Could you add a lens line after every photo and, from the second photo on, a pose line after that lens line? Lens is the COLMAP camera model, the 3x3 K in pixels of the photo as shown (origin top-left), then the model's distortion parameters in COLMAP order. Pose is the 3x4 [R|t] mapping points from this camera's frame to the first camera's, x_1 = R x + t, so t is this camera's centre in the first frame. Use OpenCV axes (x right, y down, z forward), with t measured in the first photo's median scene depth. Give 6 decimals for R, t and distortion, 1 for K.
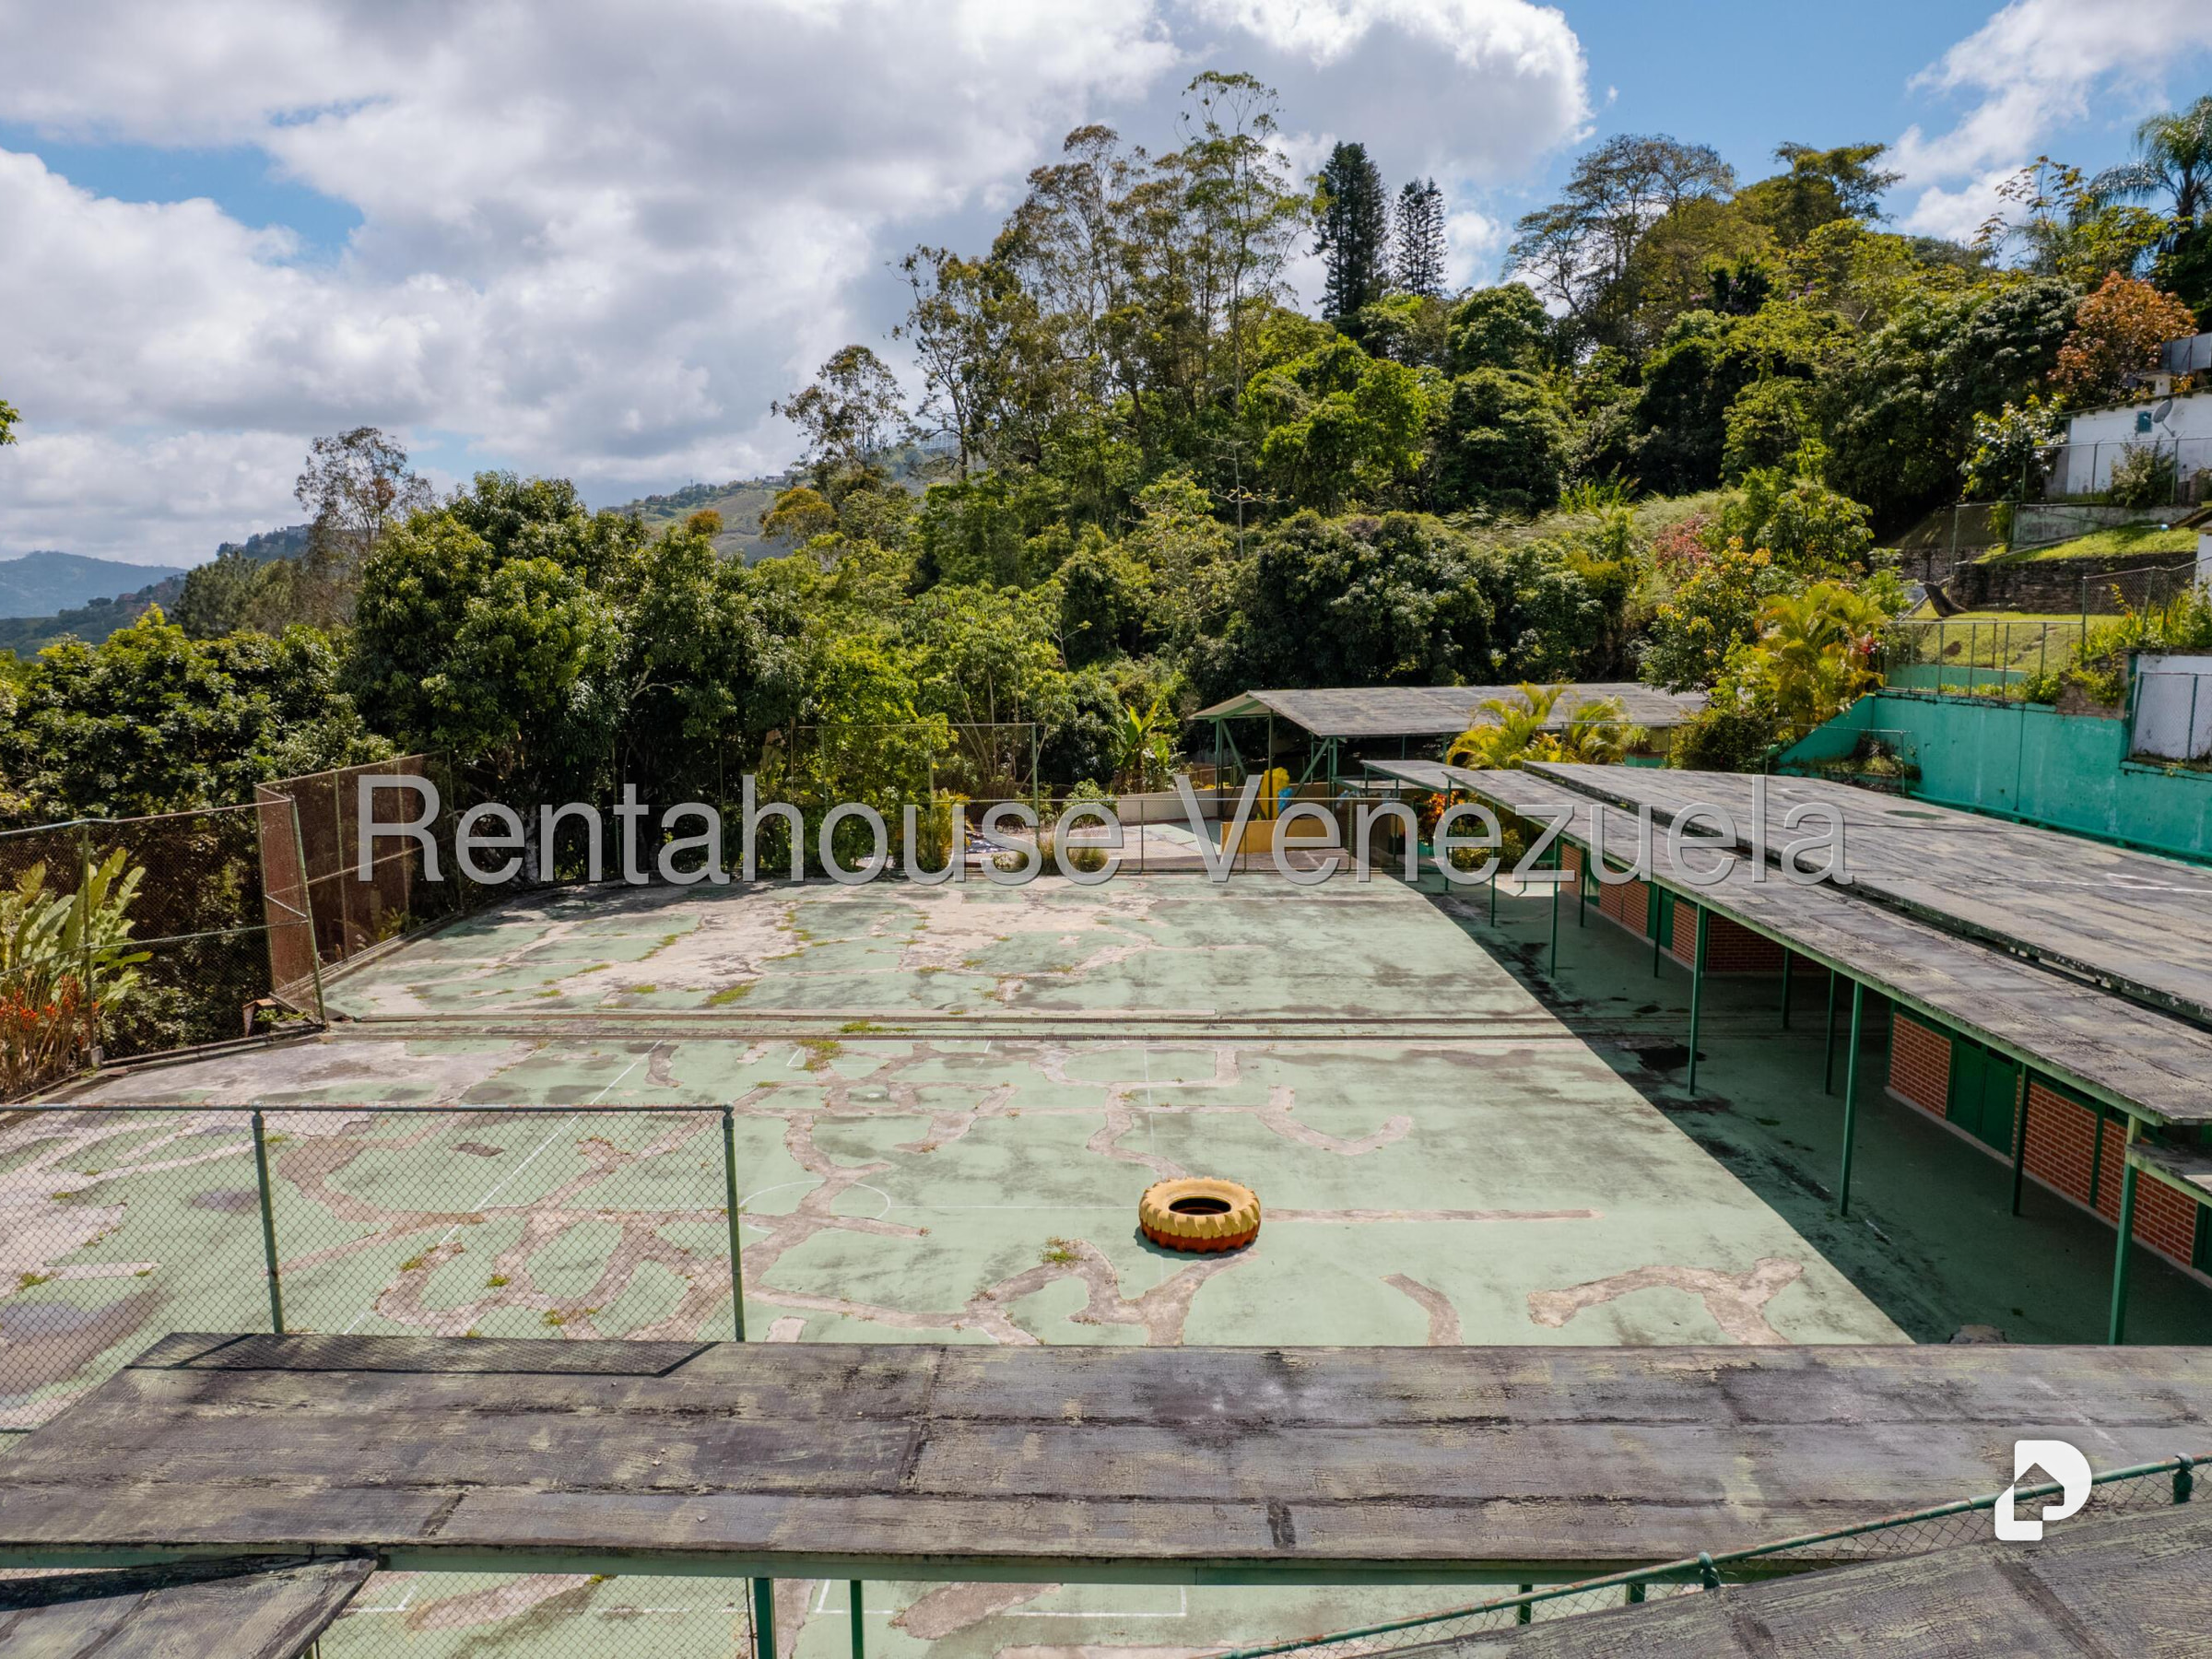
lens RADIAL K [[1586.3, 0, 1108.9], [0, 1586.3, 849.3], [0, 0, 1]] dist [-0.076872, 0.068337]
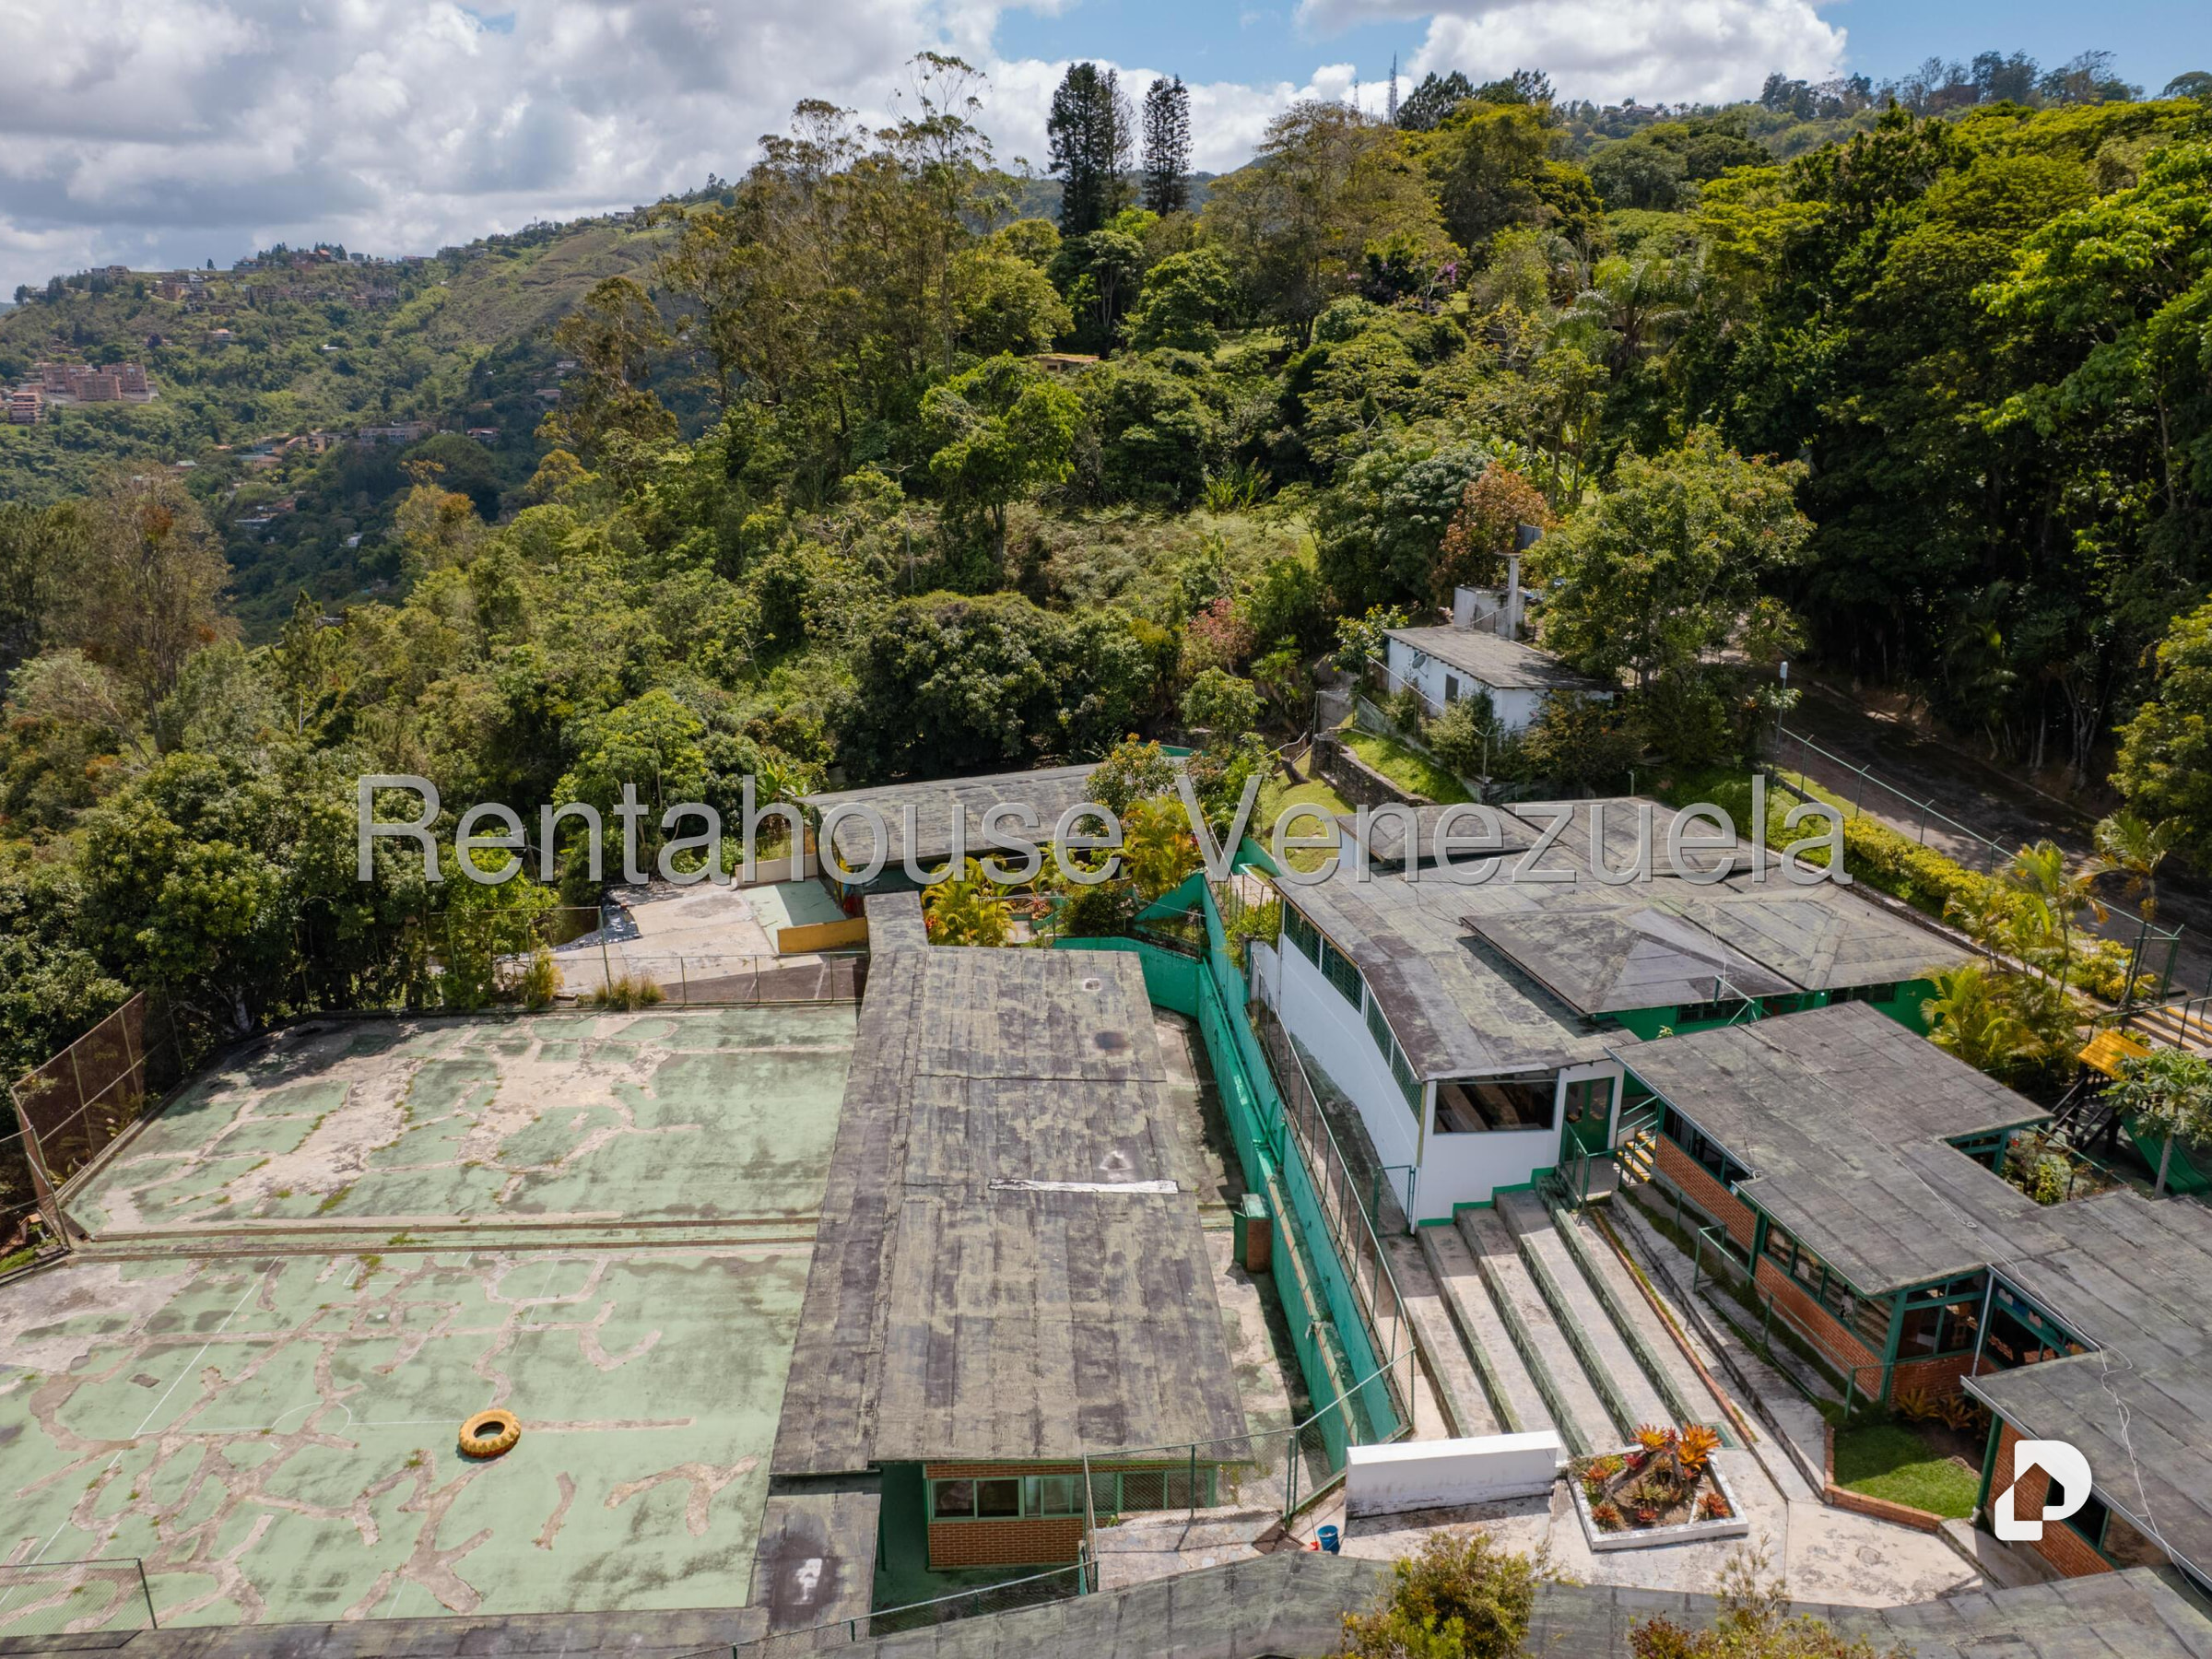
lens RADIAL K [[1586.3, 0, 1106.6], [0, 1586.3, 837.3], [0, 0, 1]] dist [-0.076872, 0.068337]
pose [[0.997526, -0.020682, 0.067189, 0.273510], [0.010030, 0.987837, 0.155170, -0.313143], [-0.069581, -0.154112, 0.985600, -0.351211]]
